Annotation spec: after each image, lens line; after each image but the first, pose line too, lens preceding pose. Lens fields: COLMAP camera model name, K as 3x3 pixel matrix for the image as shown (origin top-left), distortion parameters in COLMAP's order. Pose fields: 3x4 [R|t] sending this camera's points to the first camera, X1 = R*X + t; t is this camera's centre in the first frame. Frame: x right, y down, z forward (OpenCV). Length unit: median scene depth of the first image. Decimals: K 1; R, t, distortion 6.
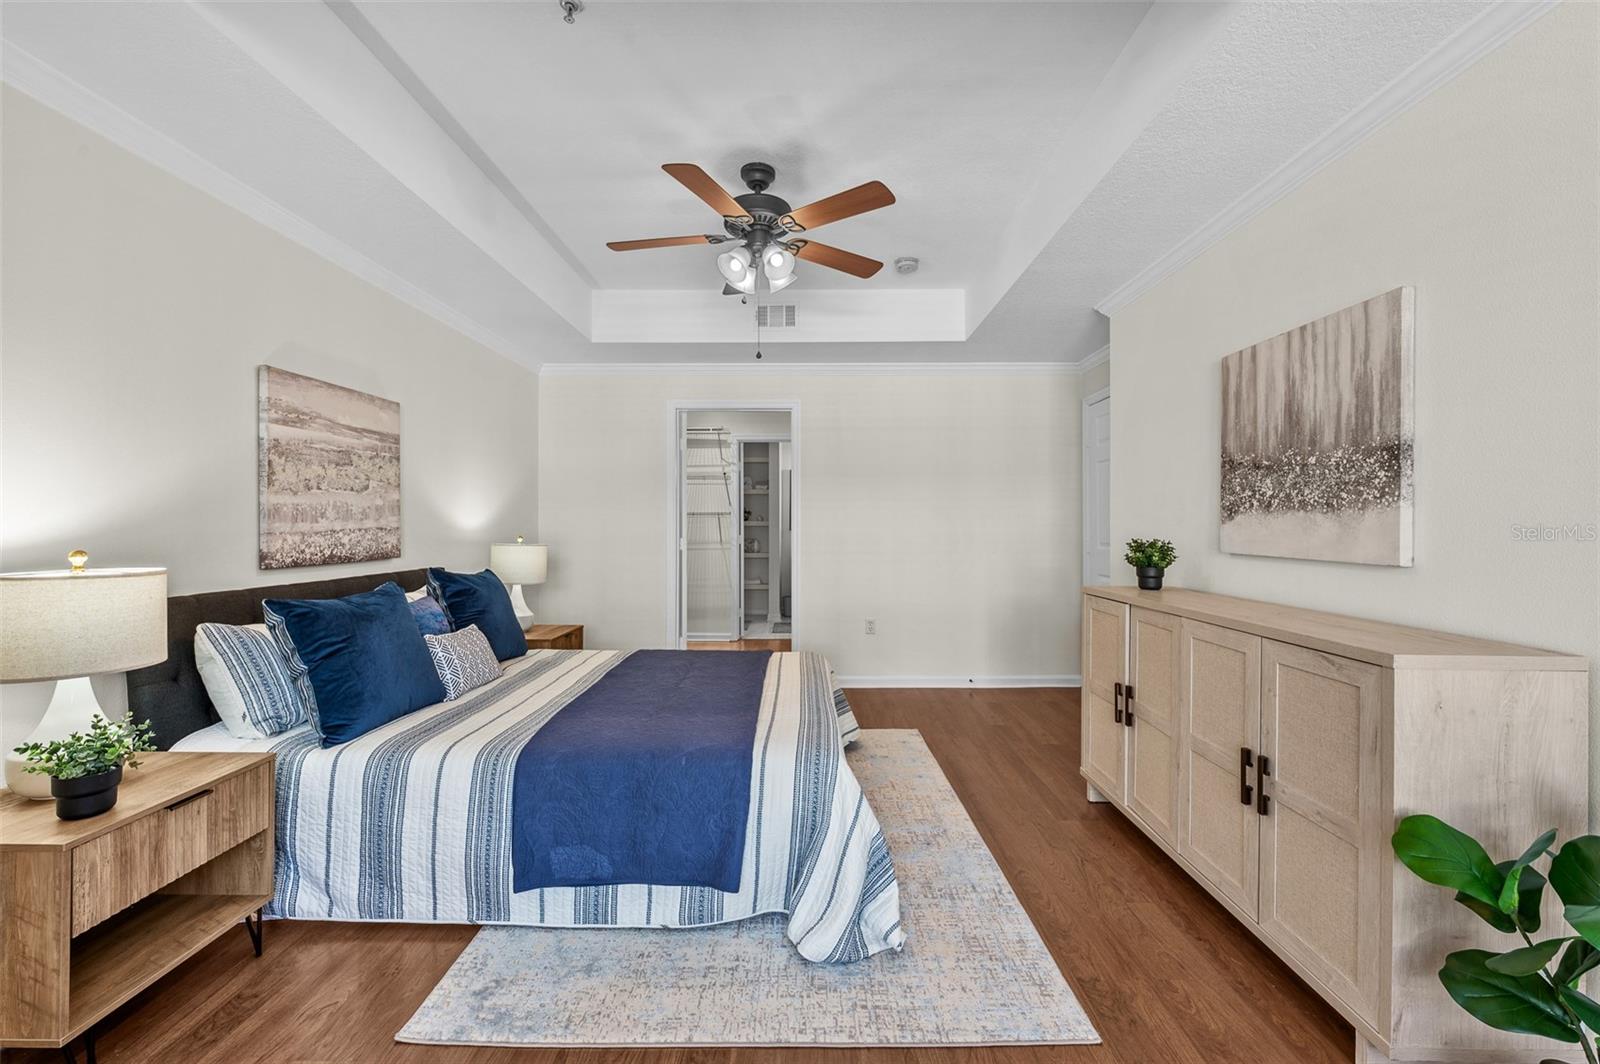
lens RADIAL K [[638.0, 0, 804.8], [0, 638.0, 520.6], [0, 0, 1]] dist [-0.000014, 0.000317]
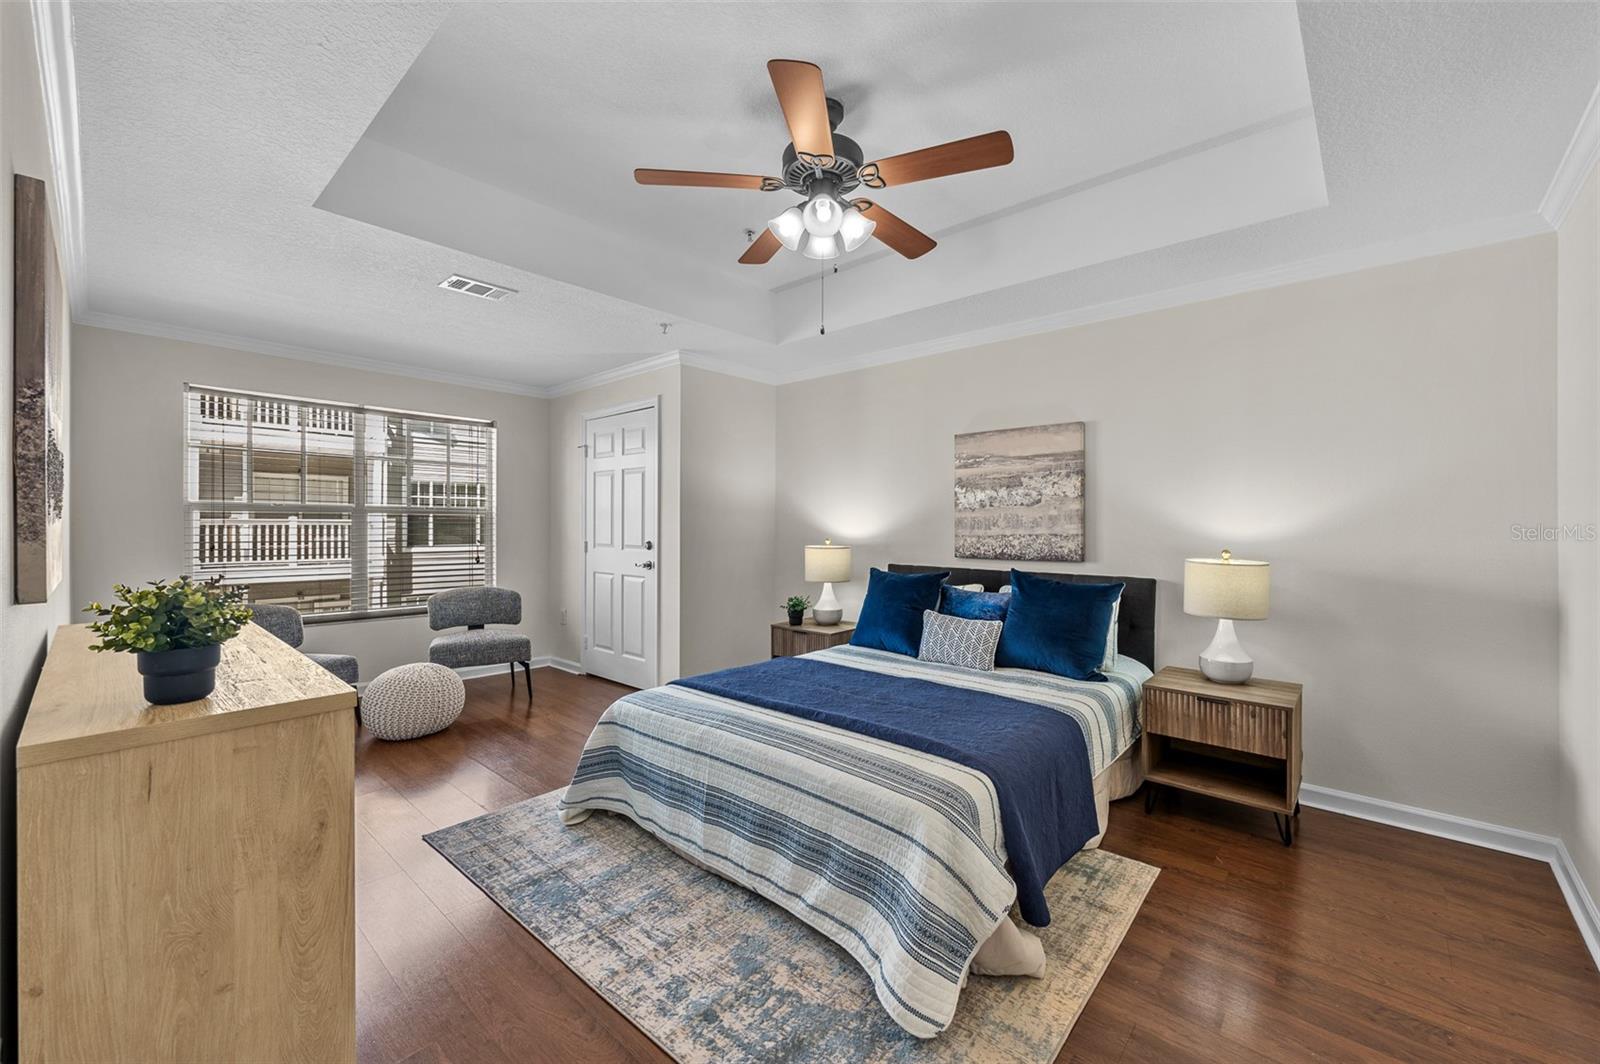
lens RADIAL K [[638.0, 0, 804.8], [0, 638.0, 520.6], [0, 0, 1]] dist [-0.000014, 0.000317]
pose [[-0.671129, -0.005058, -0.741324, 0.556229], [0.001082, 0.999969, -0.007803, -0.005713], [0.741340, -0.006039, -0.671102, 1.551027]]
